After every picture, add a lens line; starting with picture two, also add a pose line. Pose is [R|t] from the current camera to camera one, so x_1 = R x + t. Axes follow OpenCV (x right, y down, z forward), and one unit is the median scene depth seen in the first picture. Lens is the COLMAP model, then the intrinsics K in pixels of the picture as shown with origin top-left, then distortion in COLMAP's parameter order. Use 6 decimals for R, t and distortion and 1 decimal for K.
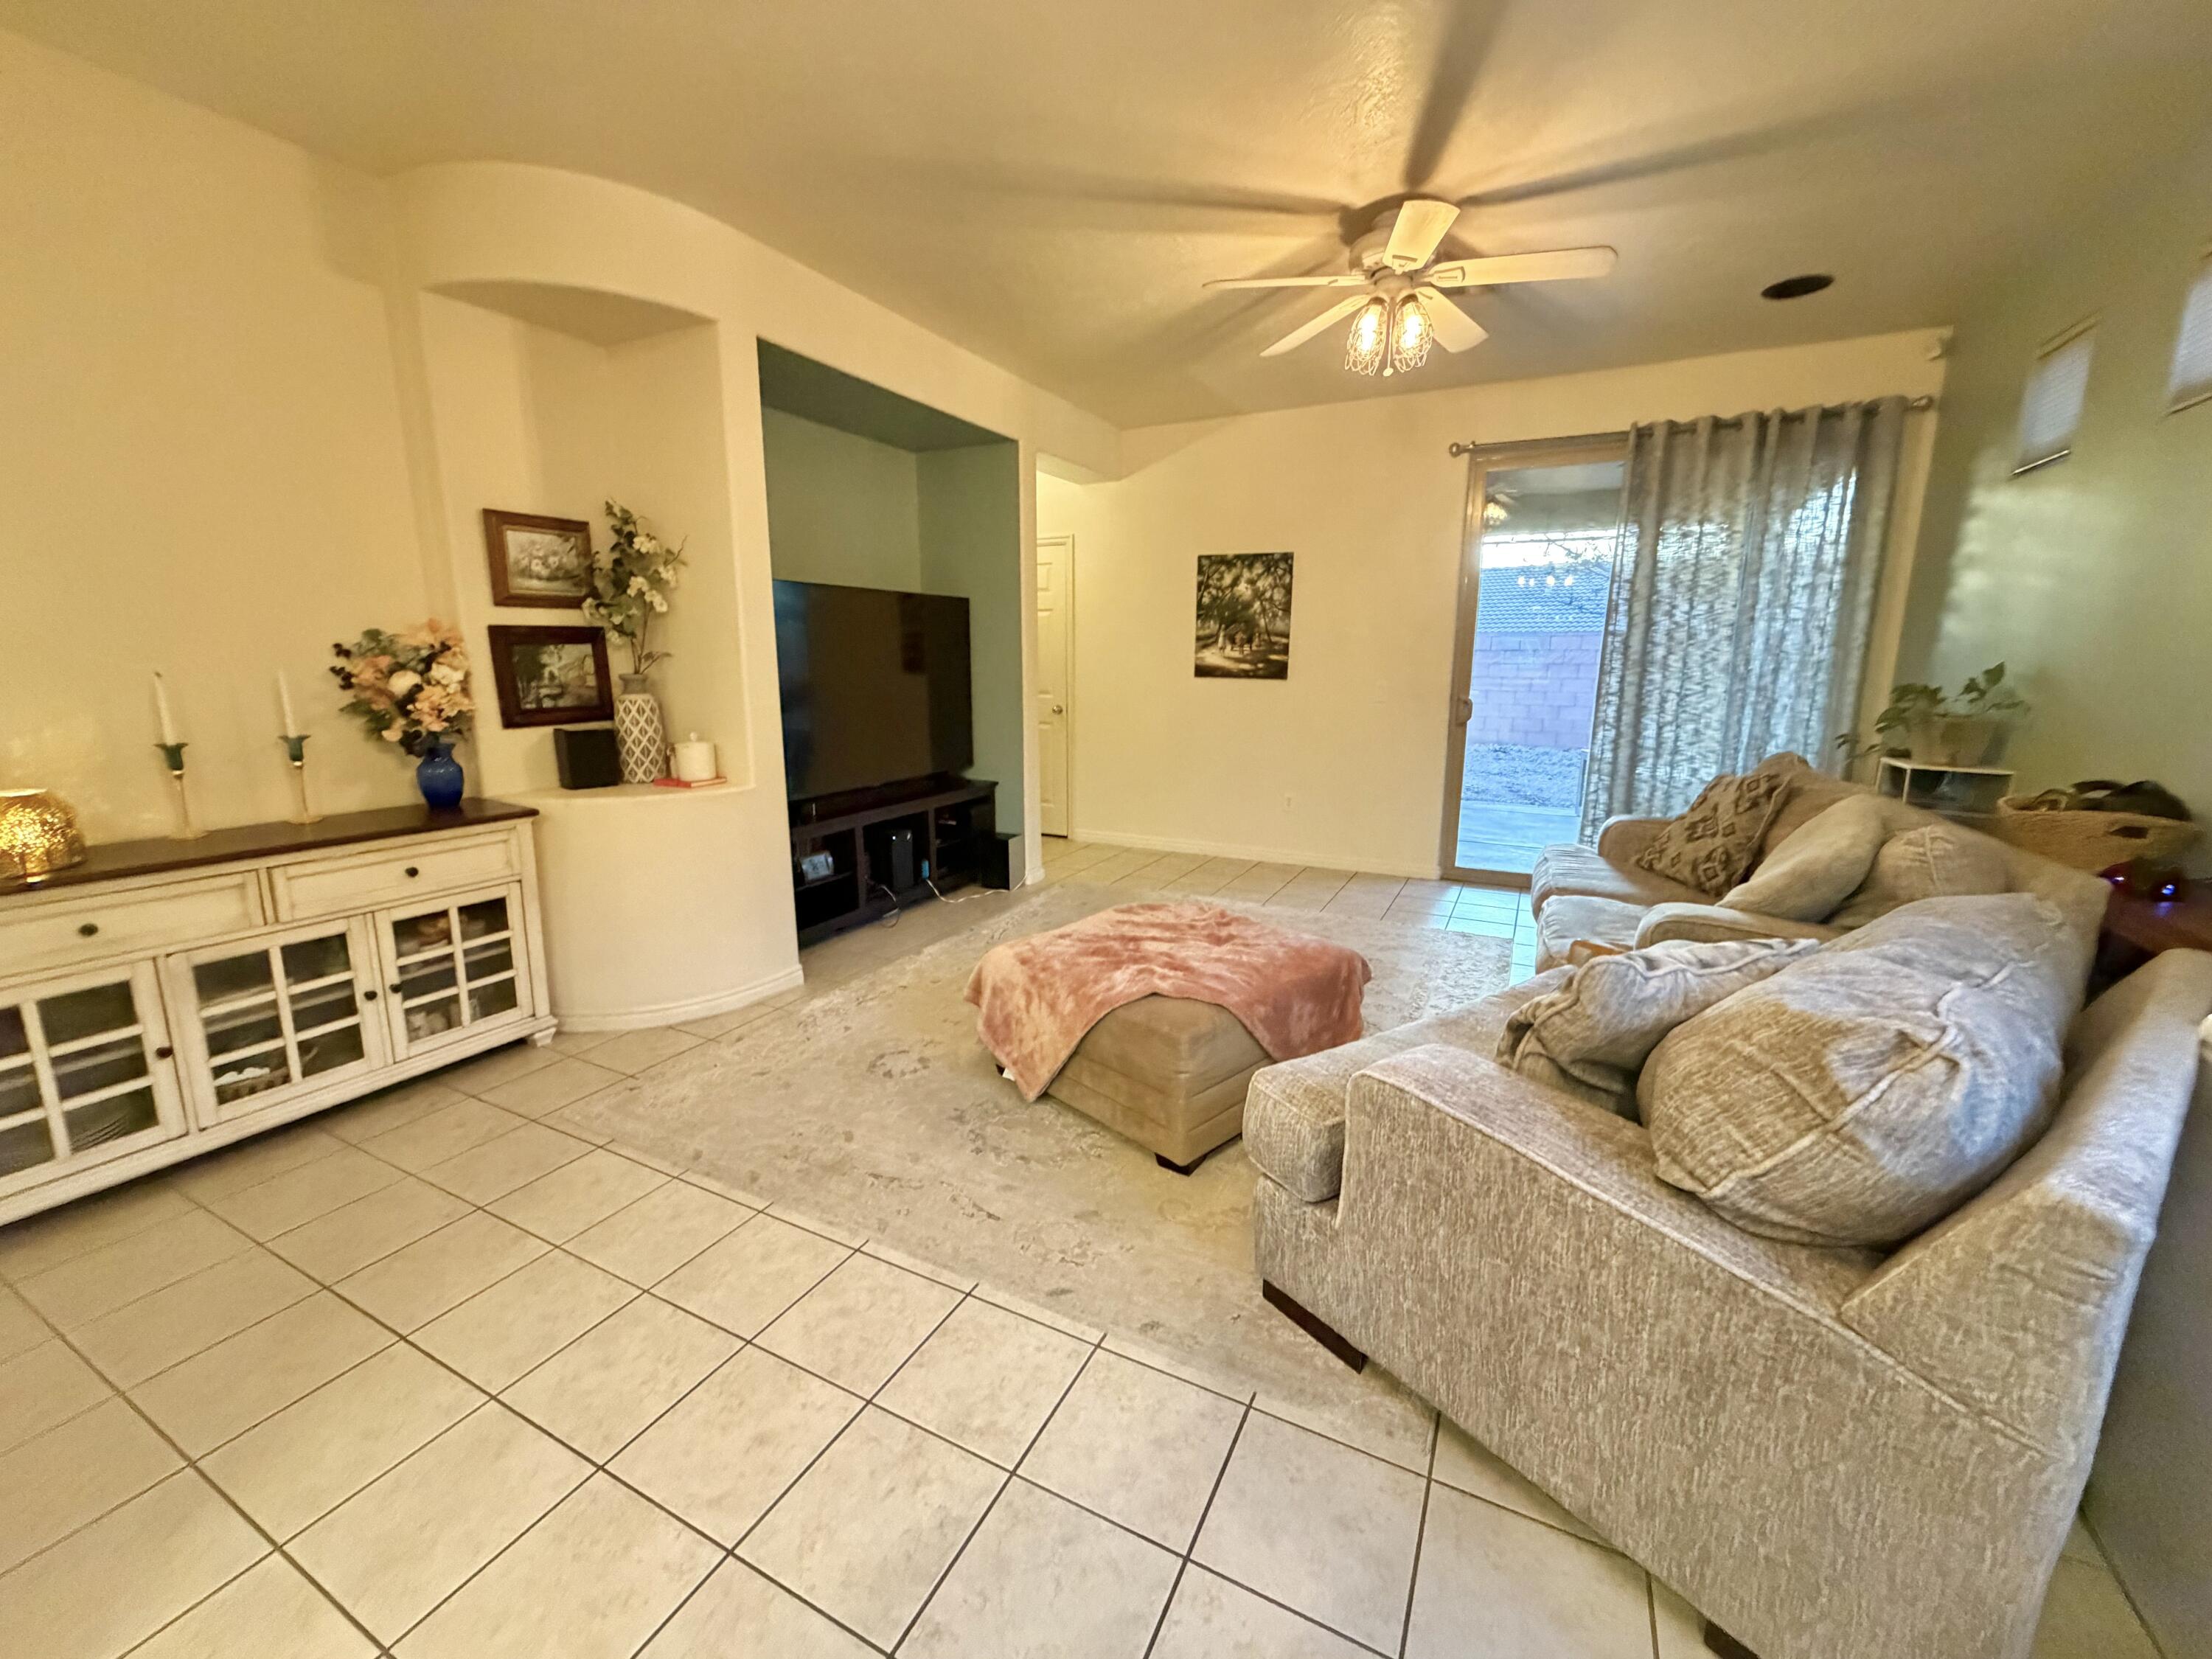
lens RADIAL K [[880.7, 0, 1101.1], [0, 880.7, 825.2], [0, 0, 1]] dist [-0.003168, 0.000106]
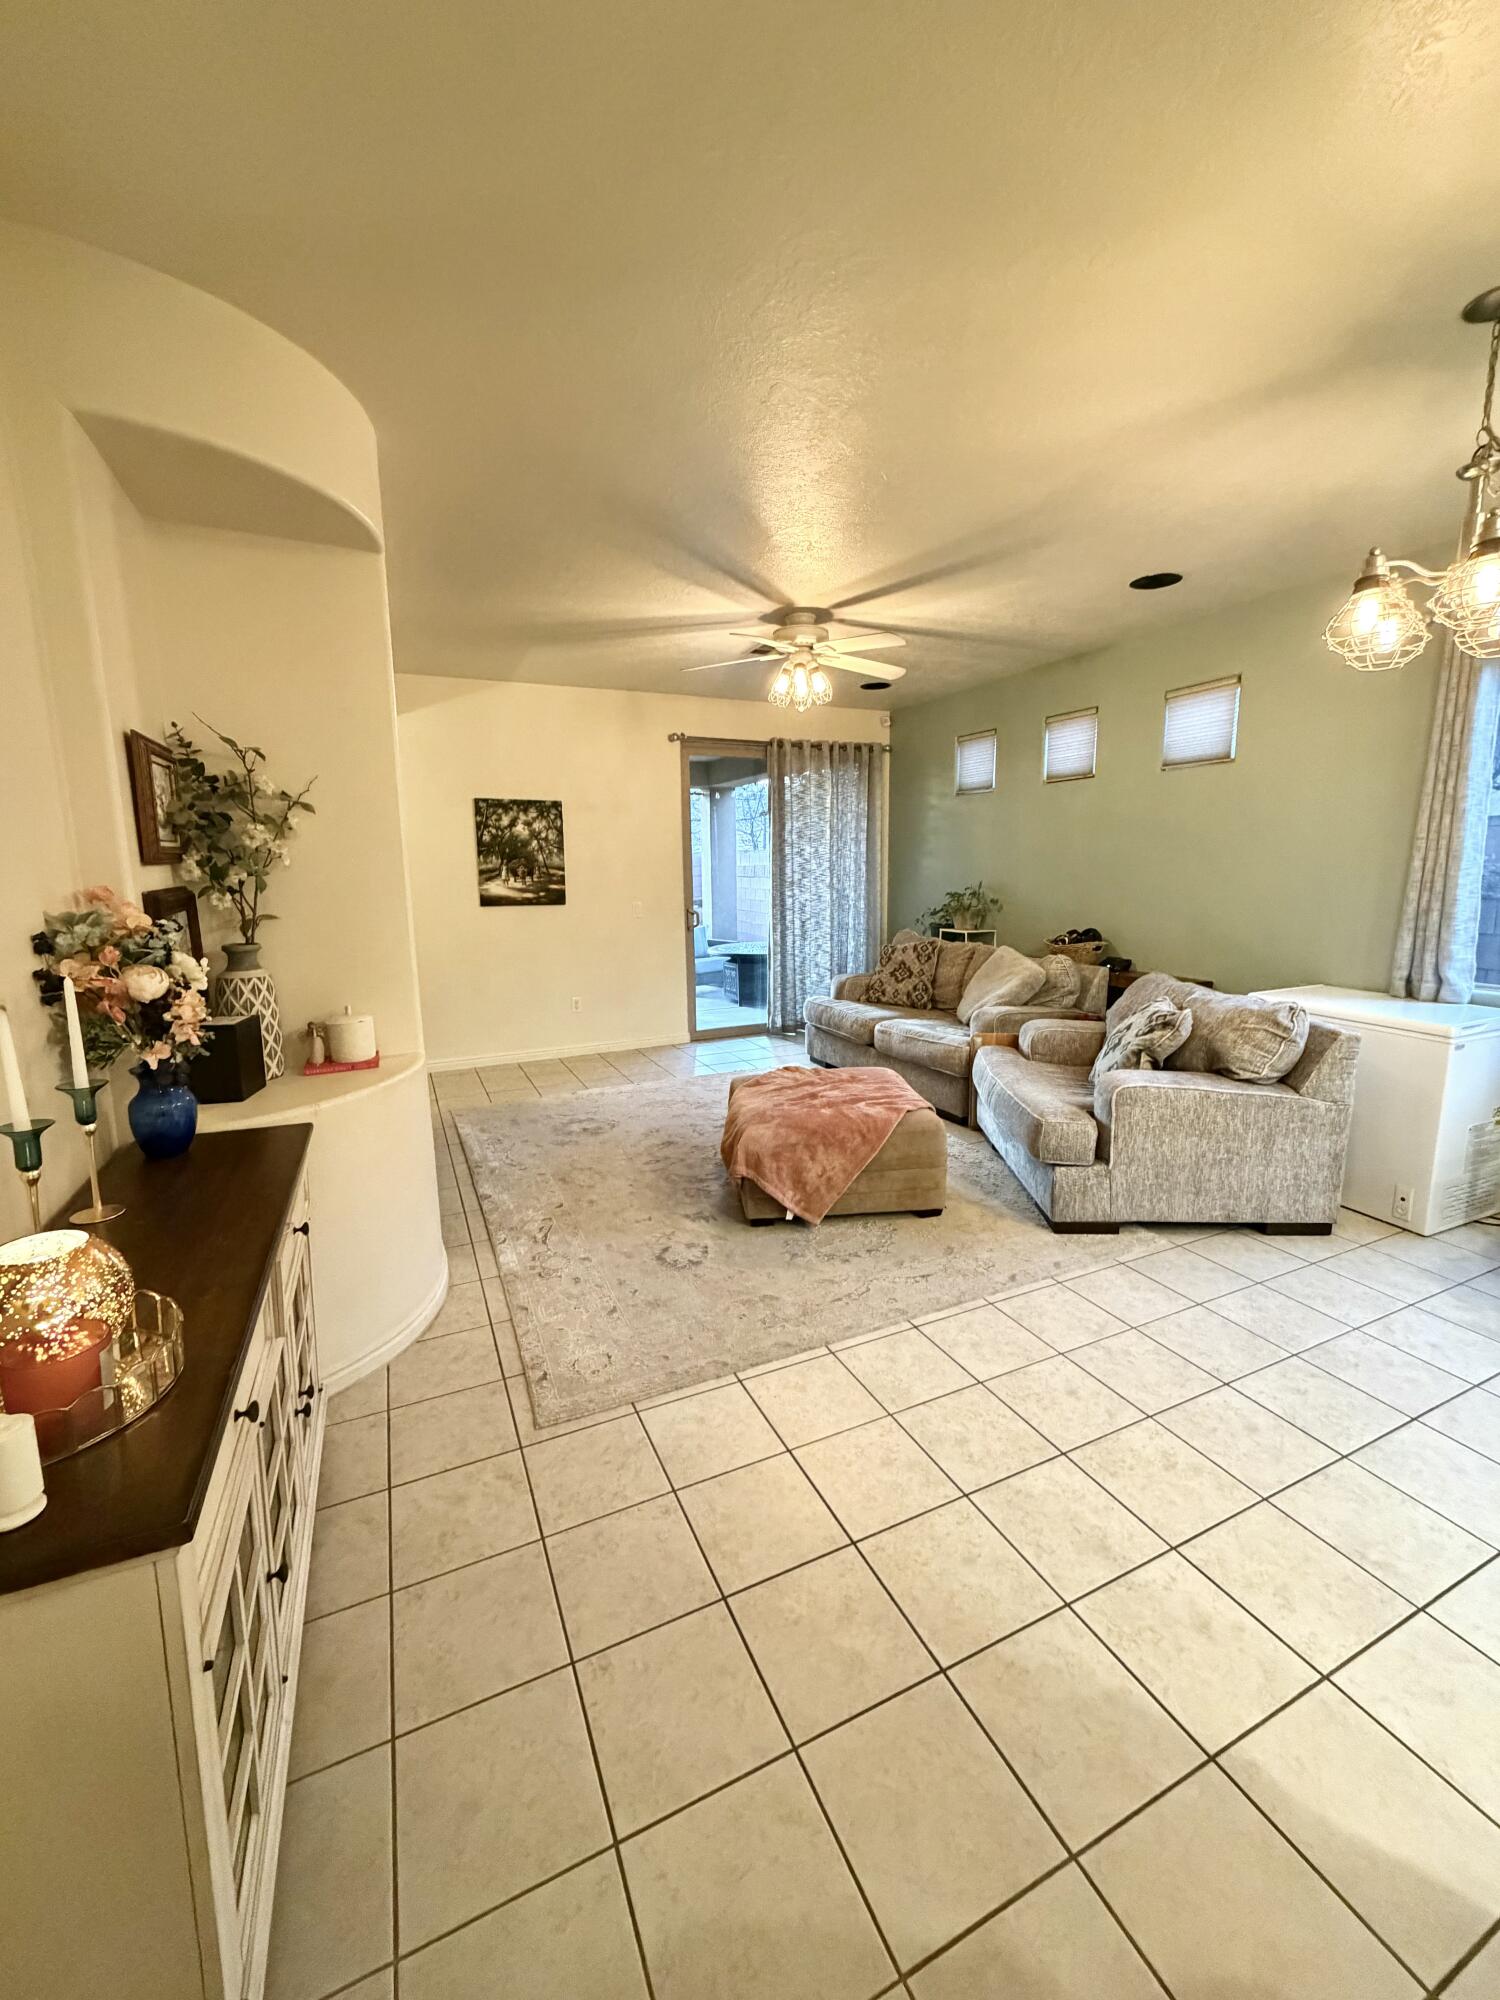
lens RADIAL K [[796.3, 0, 749.5], [0, 796.3, 990.9], [0, 0, 1]] dist [-0.003168, 0.000106]
pose [[0.616837, -0.136953, 0.775085, -0.508061], [0.165267, 0.985329, 0.042577, -0.054563], [-0.769545, 0.101832, 0.630421, 0.129811]]
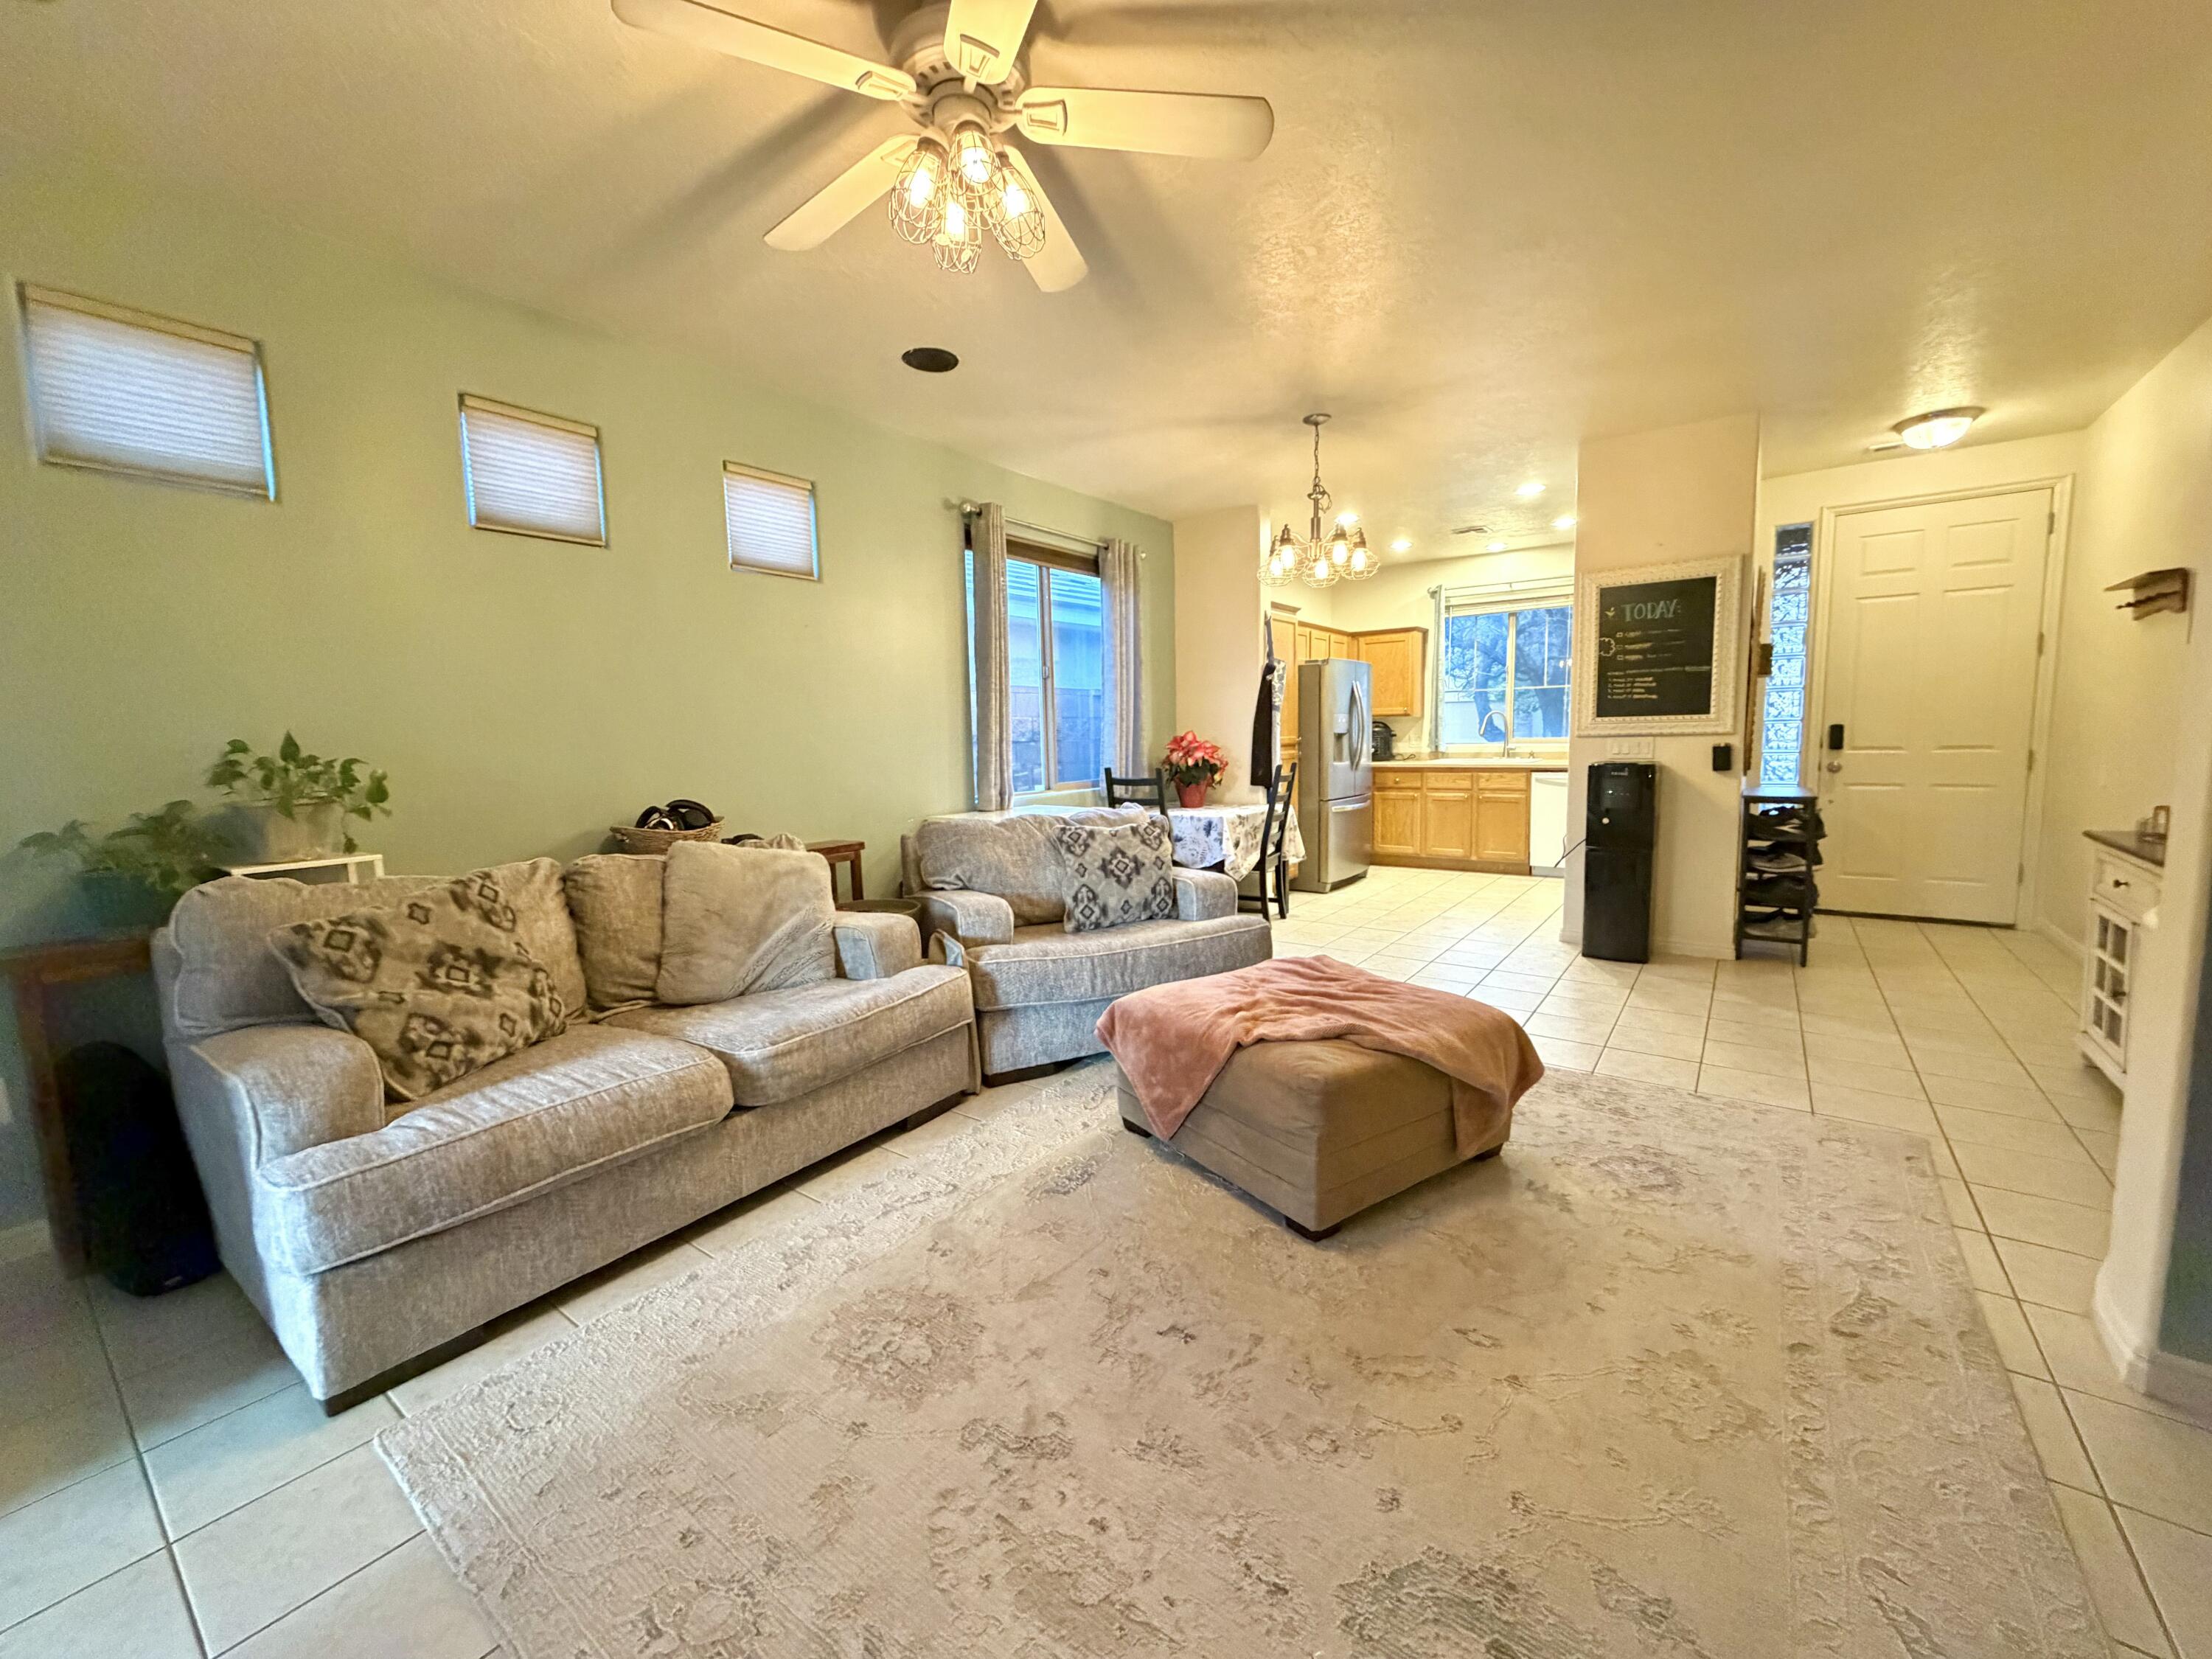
lens RADIAL K [[880.7, 0, 1097.0], [0, 880.7, 822.3], [0, 0, 1]] dist [-0.003168, 0.000106]
pose [[-0.986067, 0.002046, 0.166336, 0.072160], [0.049801, 0.957695, 0.283444, -0.169383], [-0.158719, 0.287779, -0.944453, 0.959827]]
